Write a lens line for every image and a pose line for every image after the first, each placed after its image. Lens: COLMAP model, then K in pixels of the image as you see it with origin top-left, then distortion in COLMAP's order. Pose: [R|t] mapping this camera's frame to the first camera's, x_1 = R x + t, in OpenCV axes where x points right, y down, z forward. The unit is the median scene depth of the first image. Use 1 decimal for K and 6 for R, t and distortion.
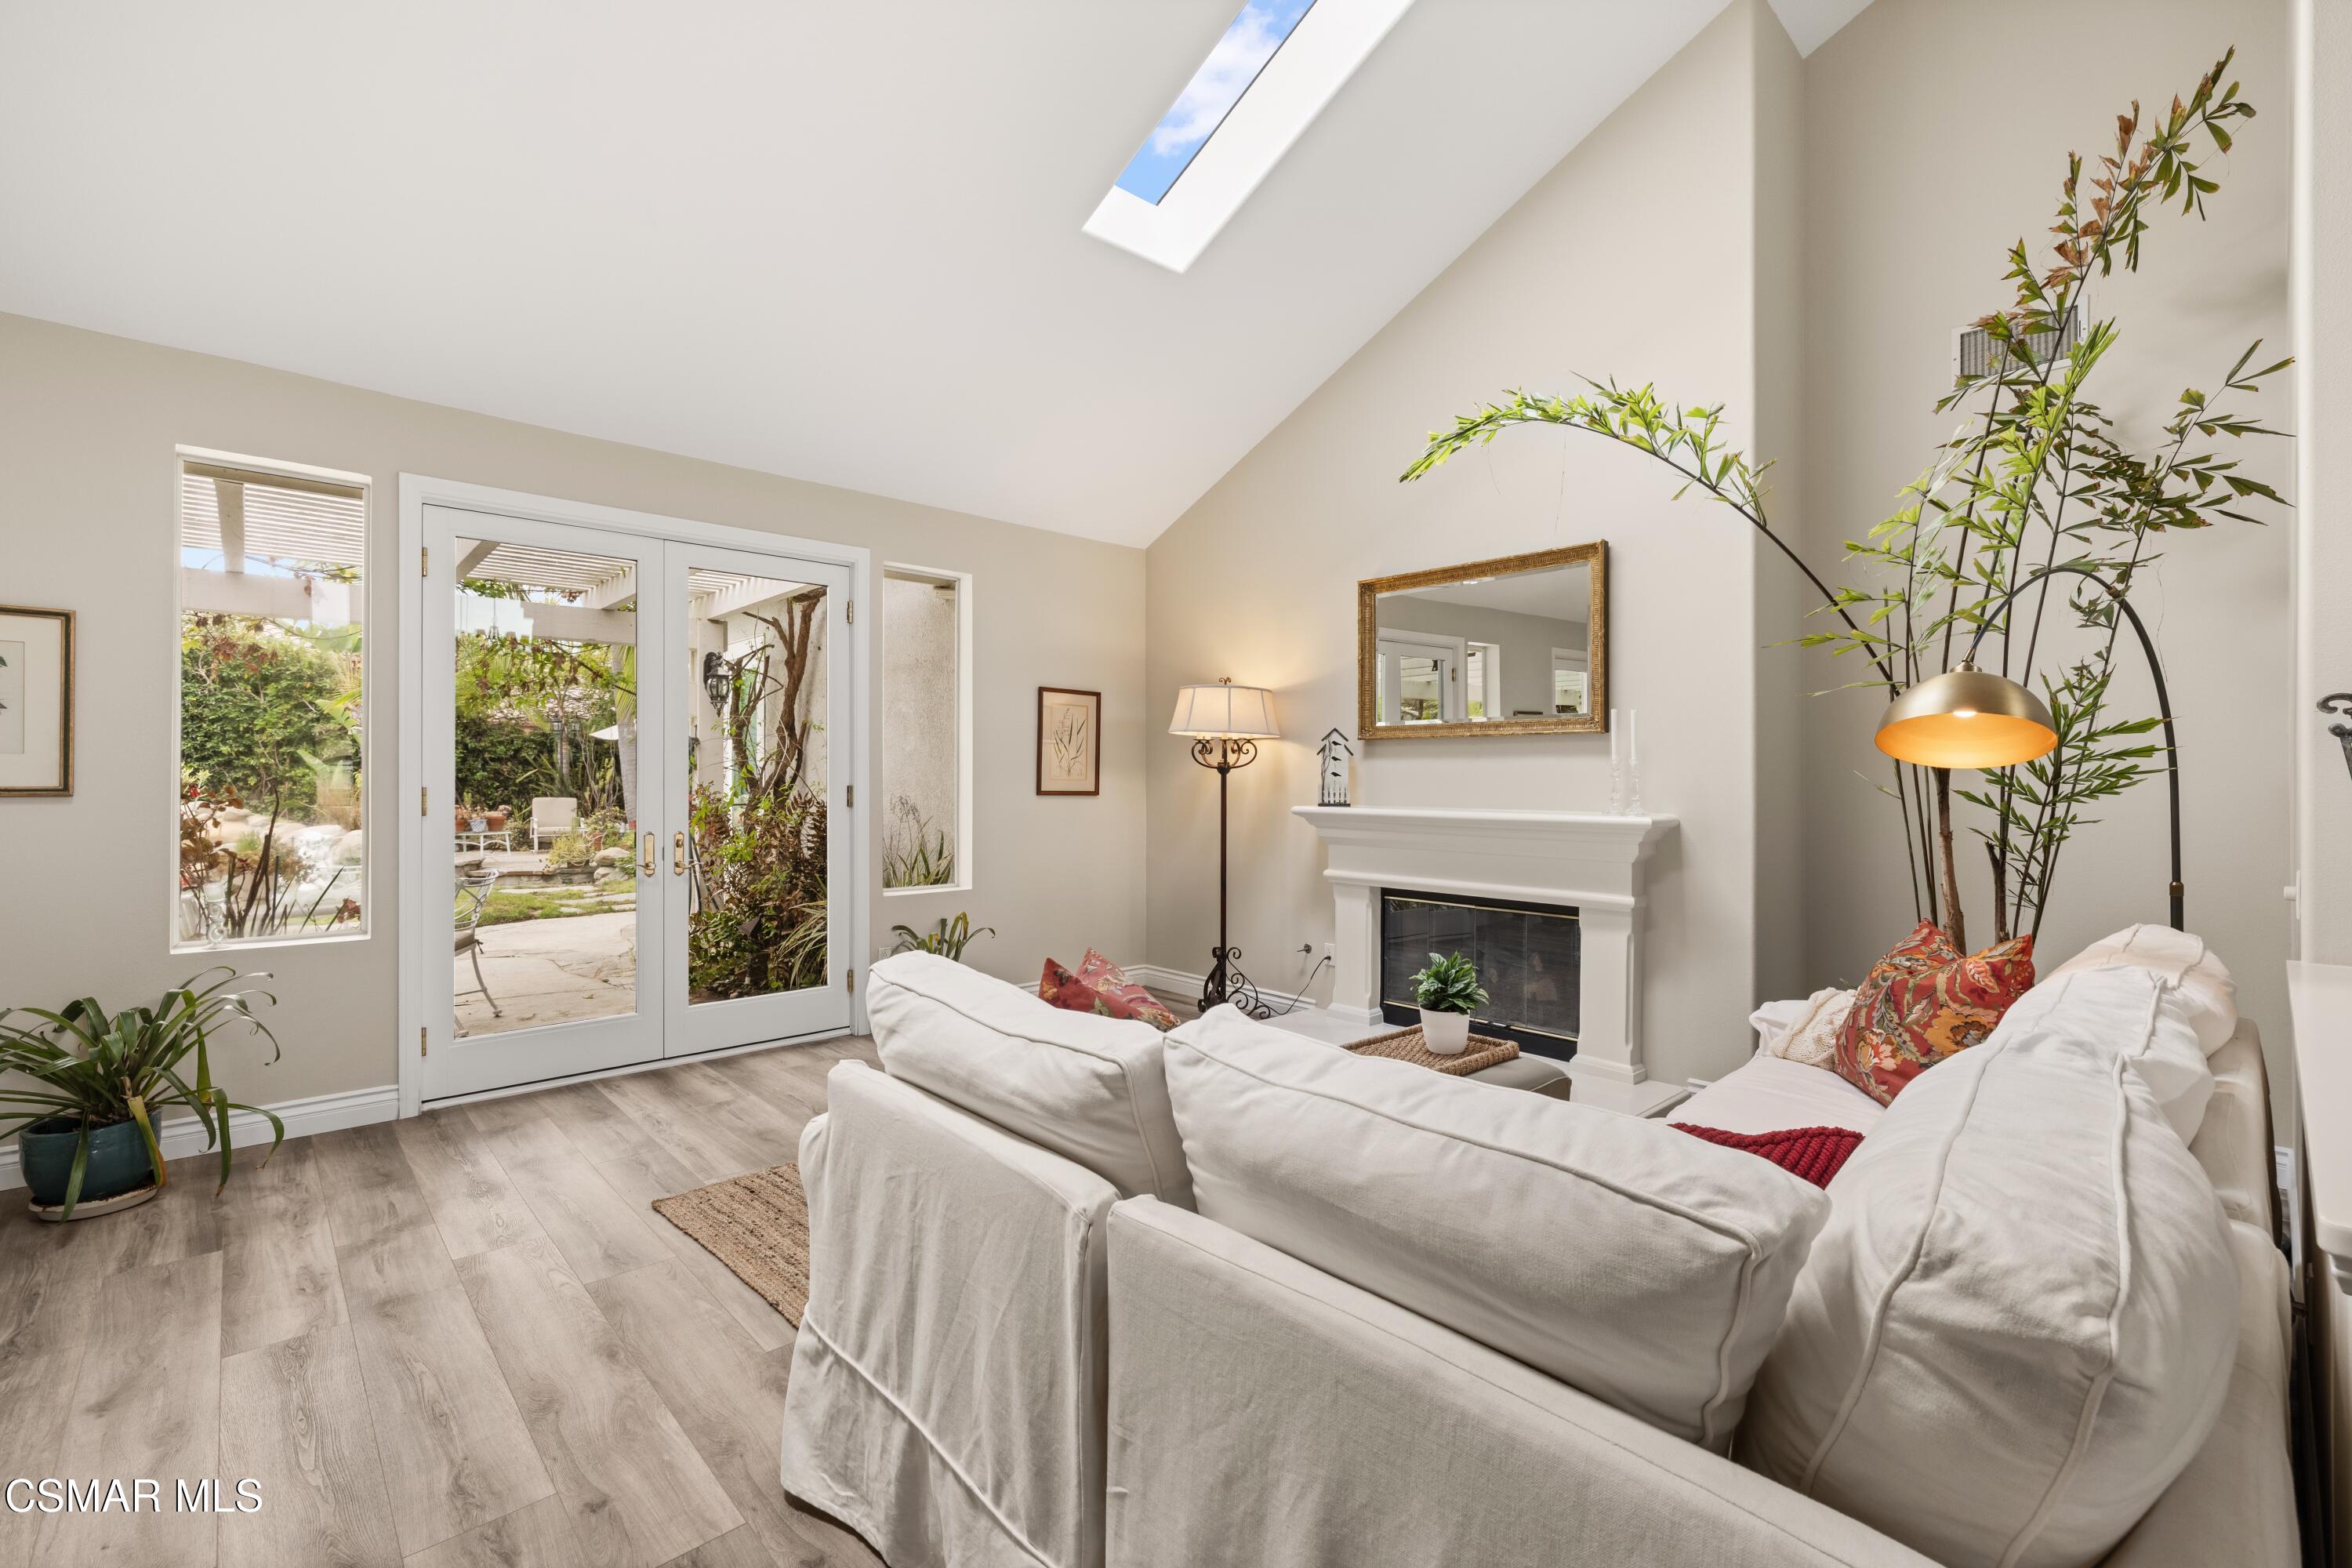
lens RADIAL K [[1004.1, 0, 1181.8], [0, 1004.1, 775.9], [0, 0, 1]] dist [0.000755, 0.000523]
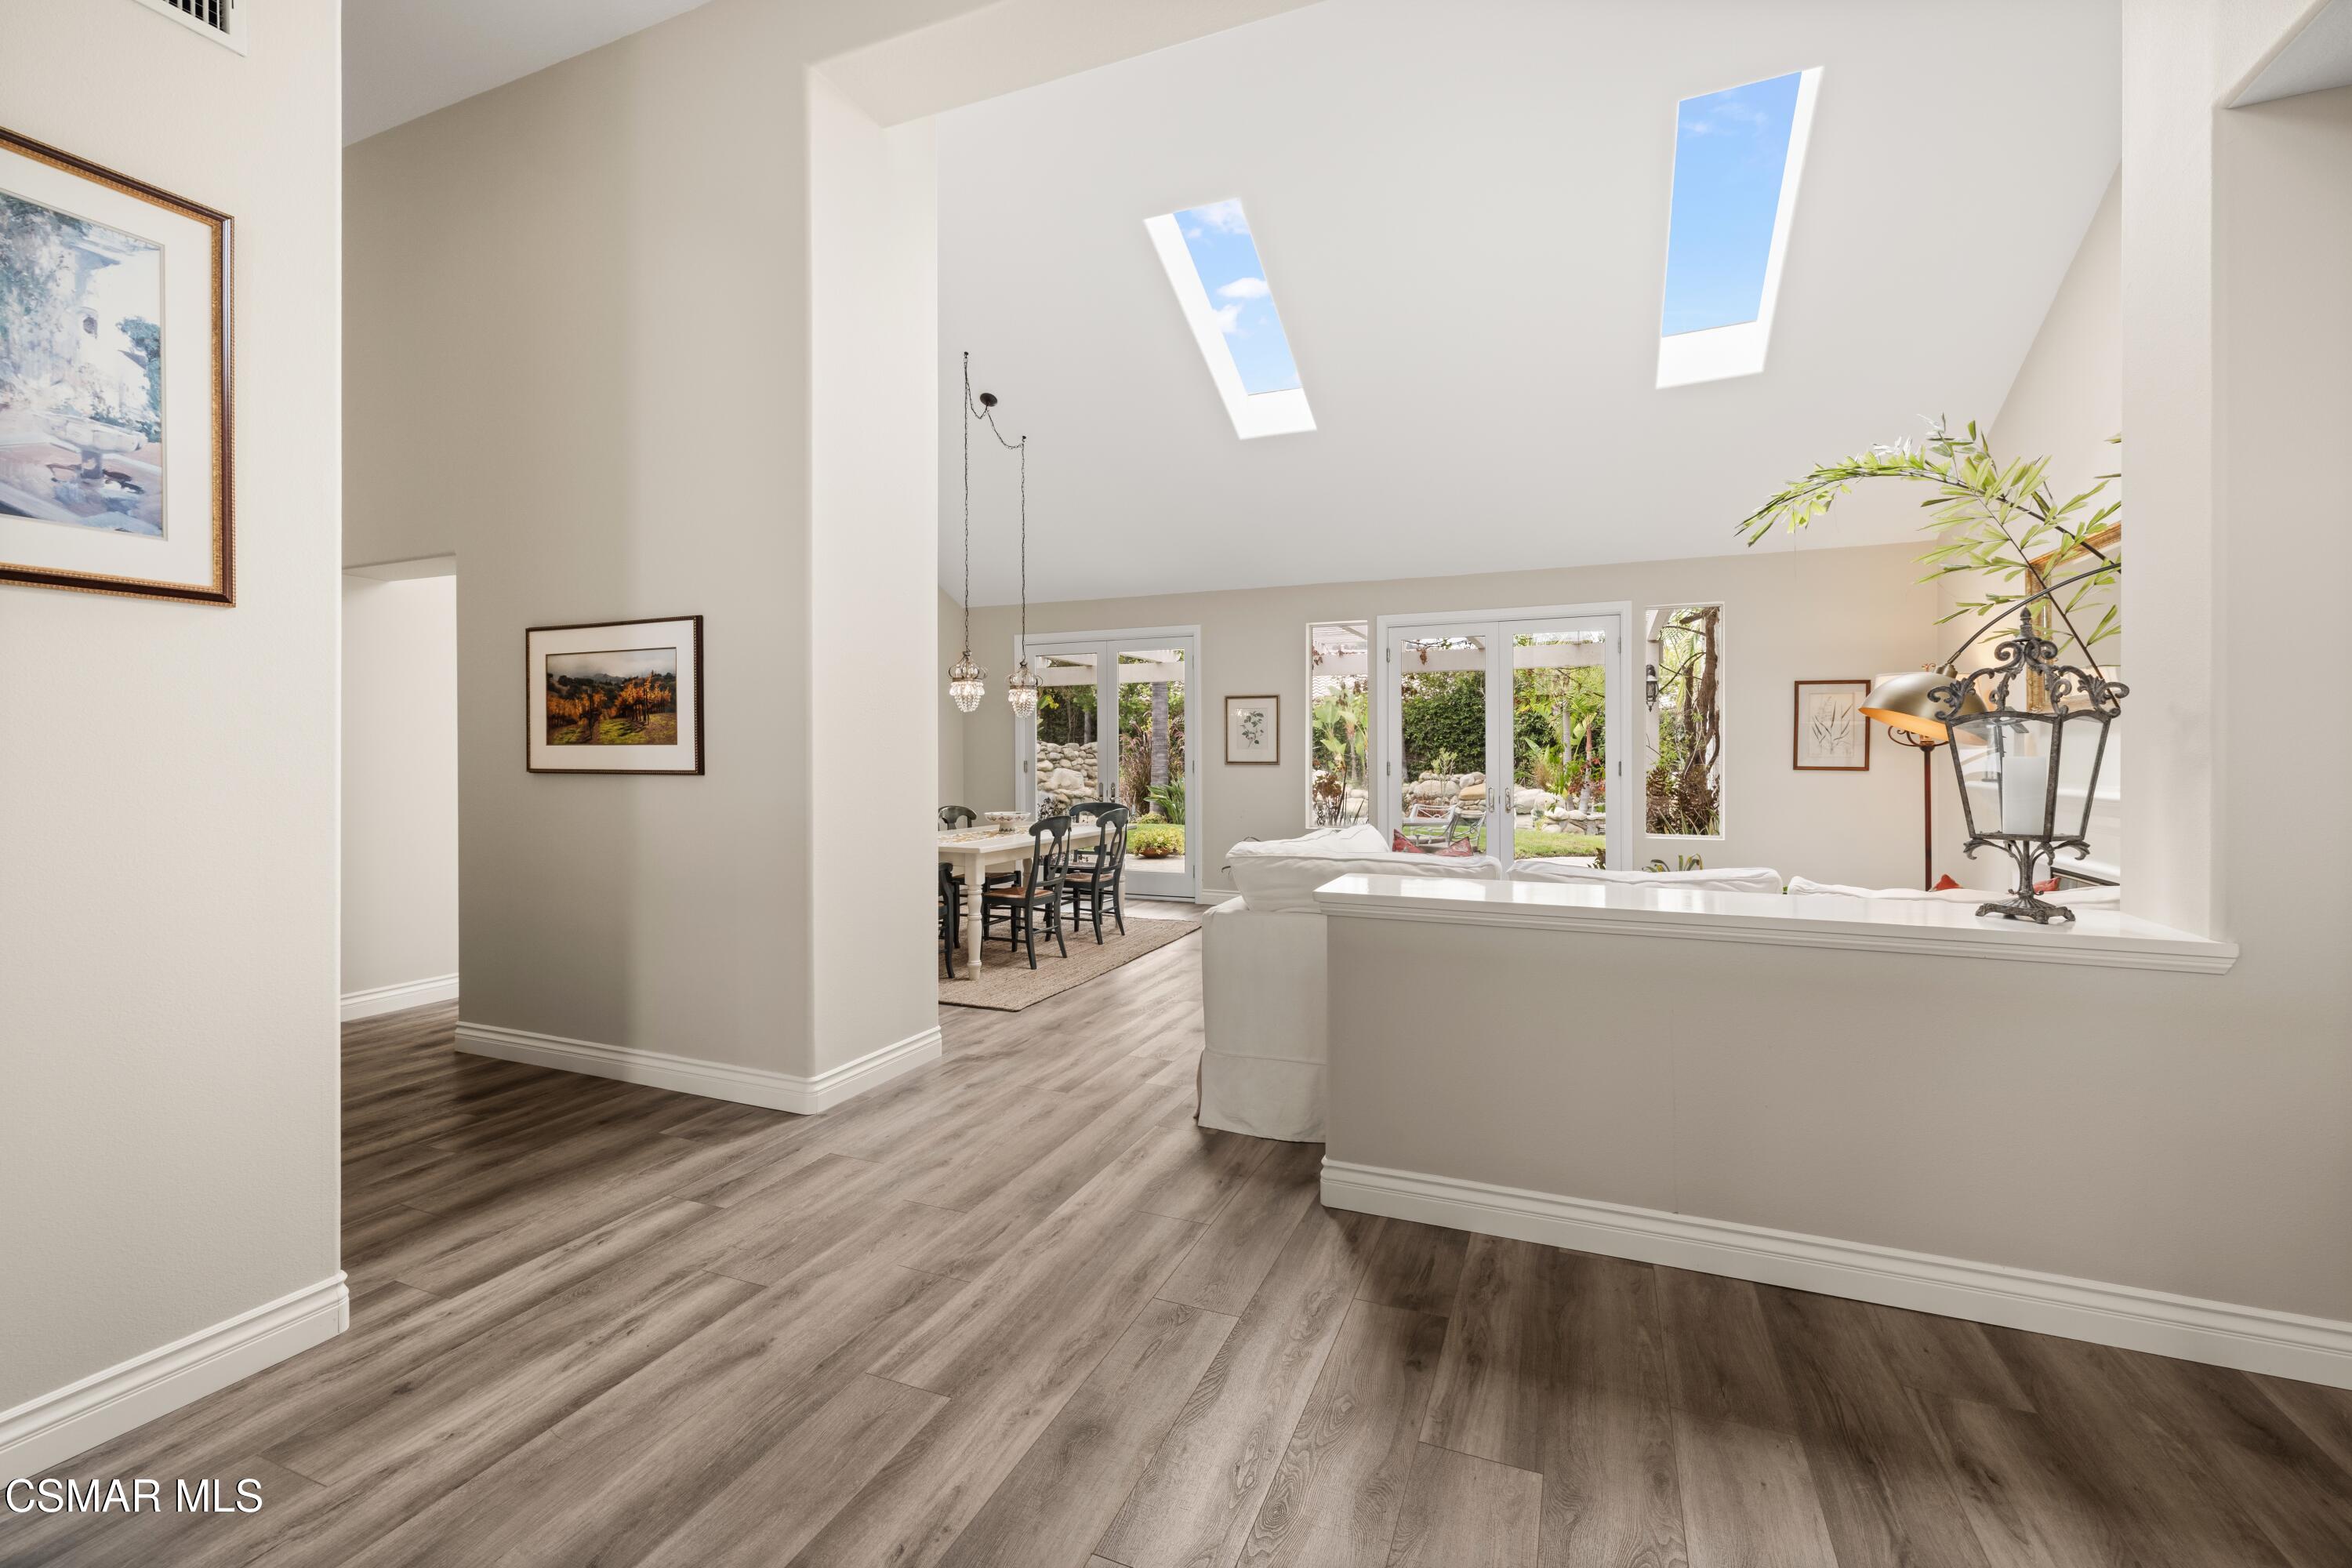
lens RADIAL K [[1004.1, 0, 1178.3], [0, 1004.1, 772.7], [0, 0, 1]] dist [0.000755, 0.000523]
pose [[0.412496, 0.010701, -0.910897, 1.251082], [0.005990, 0.999878, 0.014459, 0.000280], [0.910940, -0.011421, 0.412381, -0.343786]]
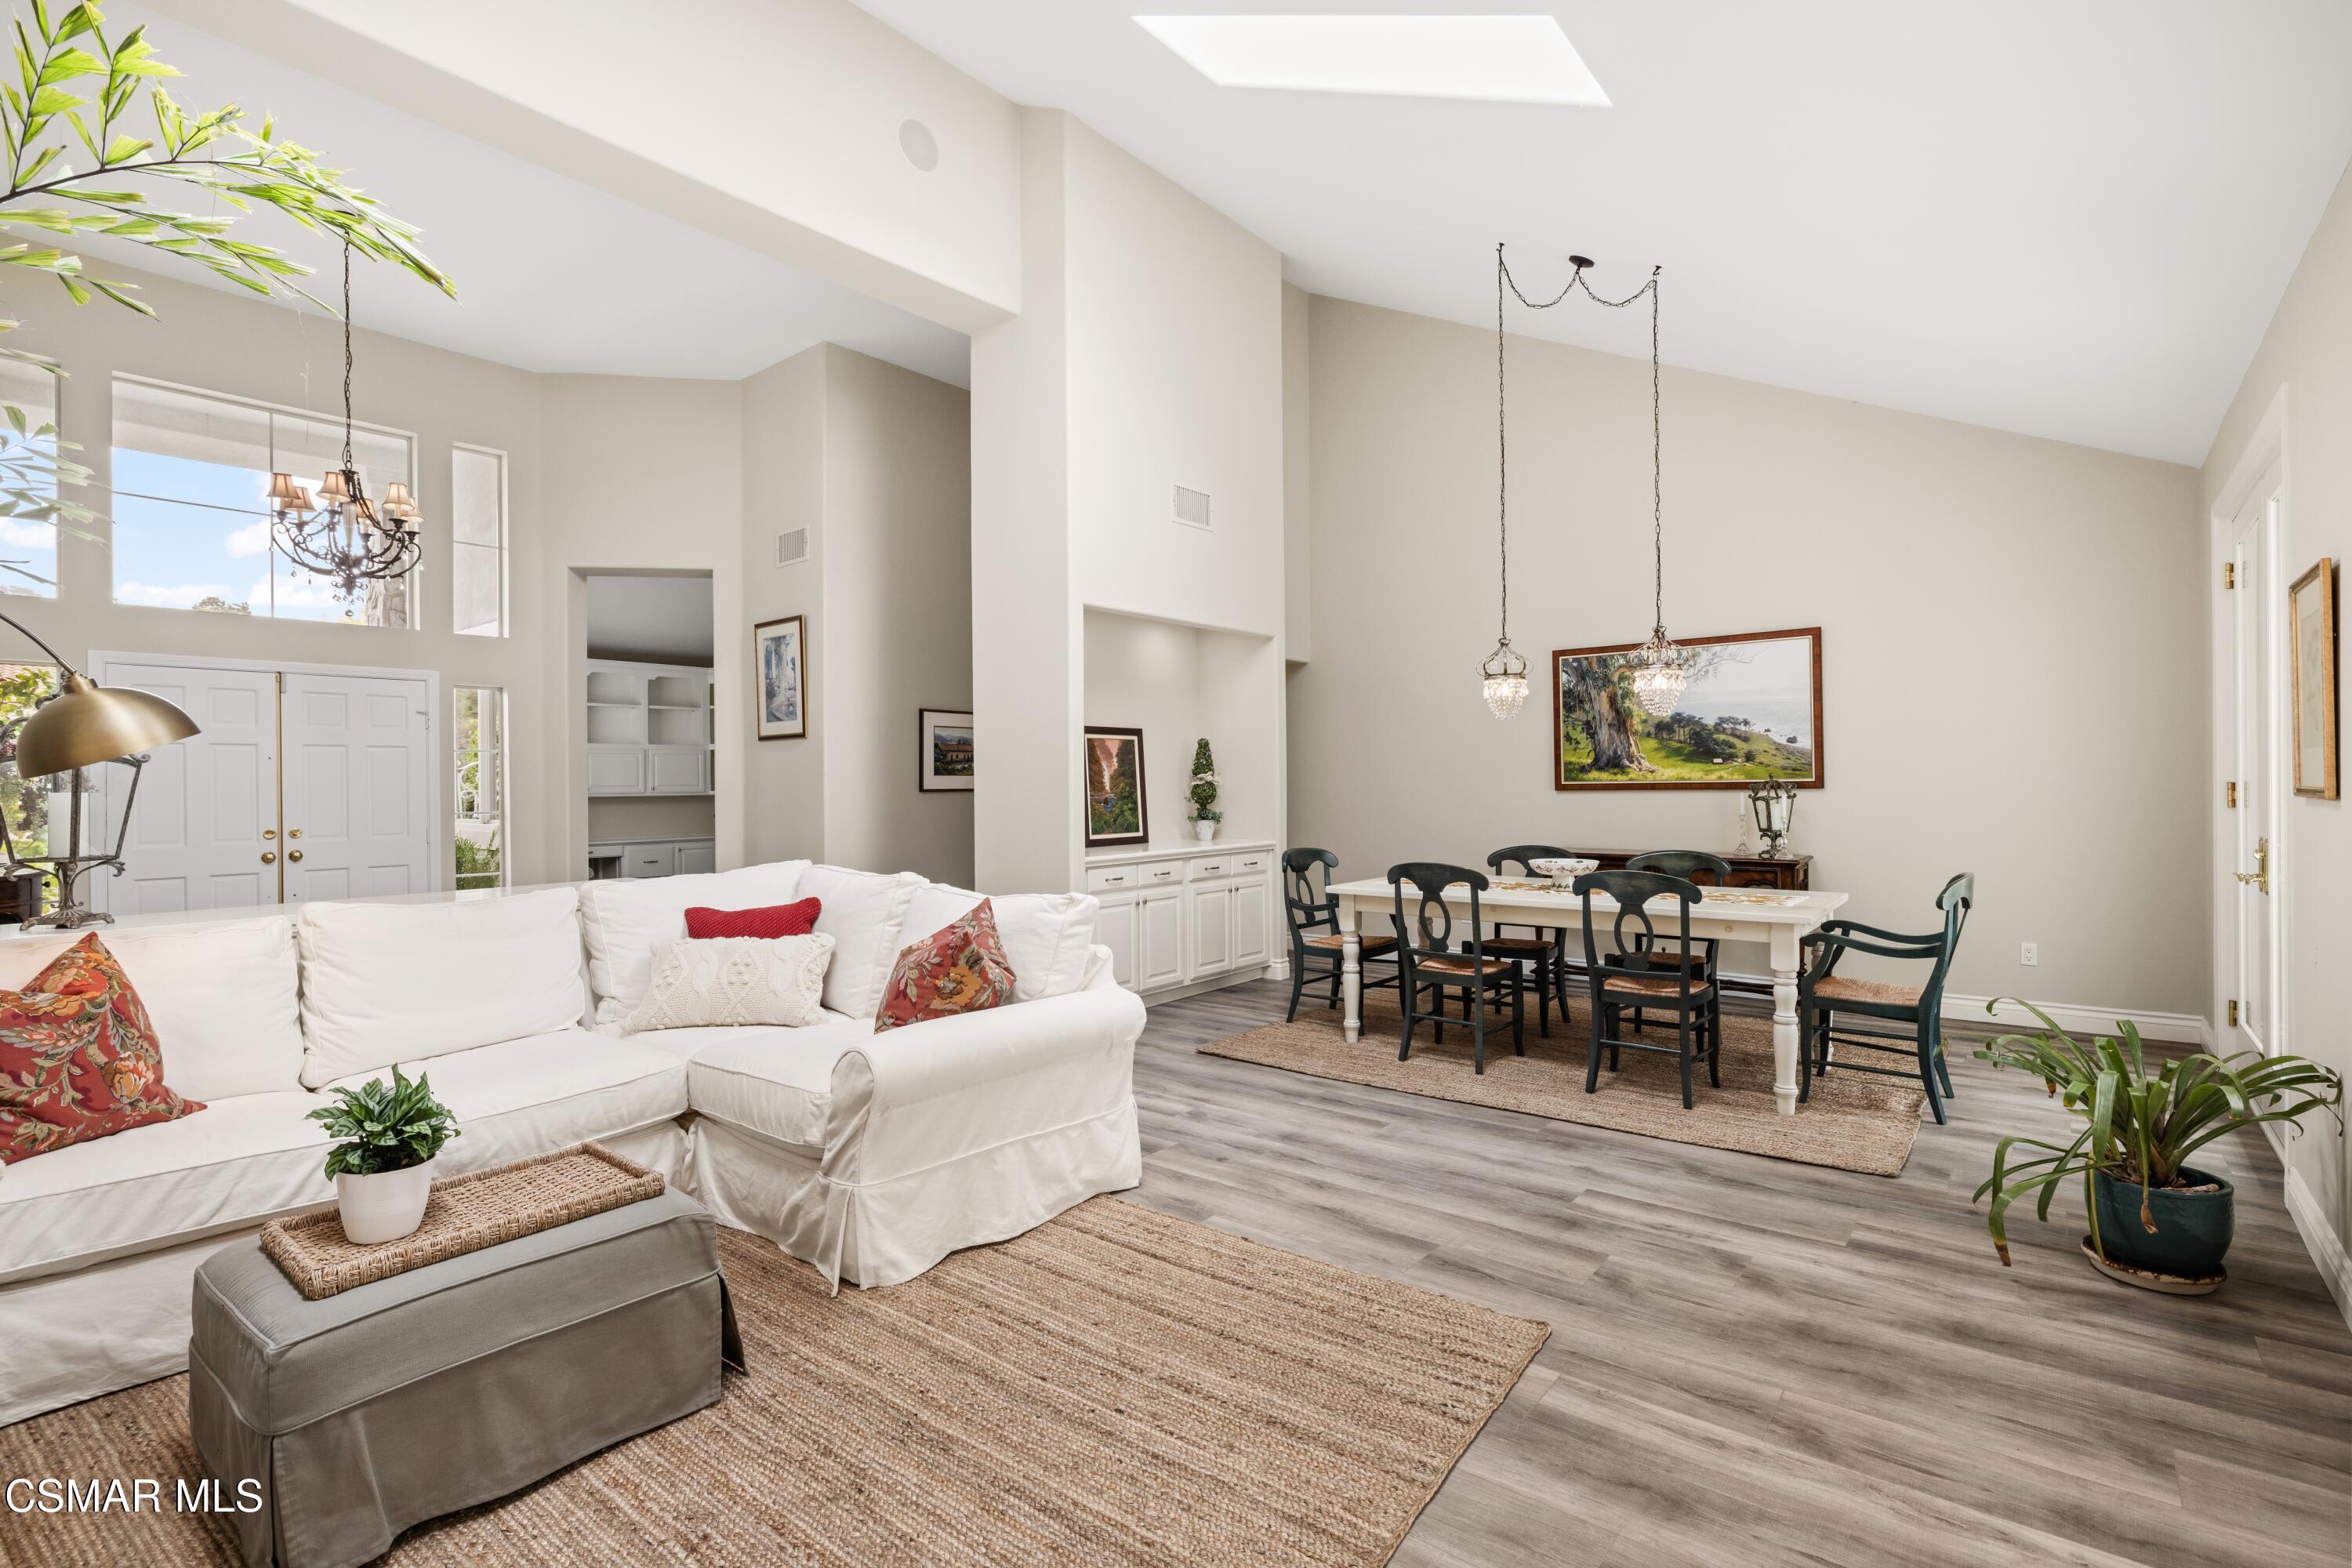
lens RADIAL K [[1100.4, 0, 1177.3], [0, 1100.4, 783.5], [0, 0, 1]] dist [-0.018486, -0.000187]
pose [[-0.991512, 0.004475, -0.129938, -0.131390], [0.004976, 0.999981, -0.003531, 0.005909], [0.129920, -0.004148, -0.991516, 1.783294]]
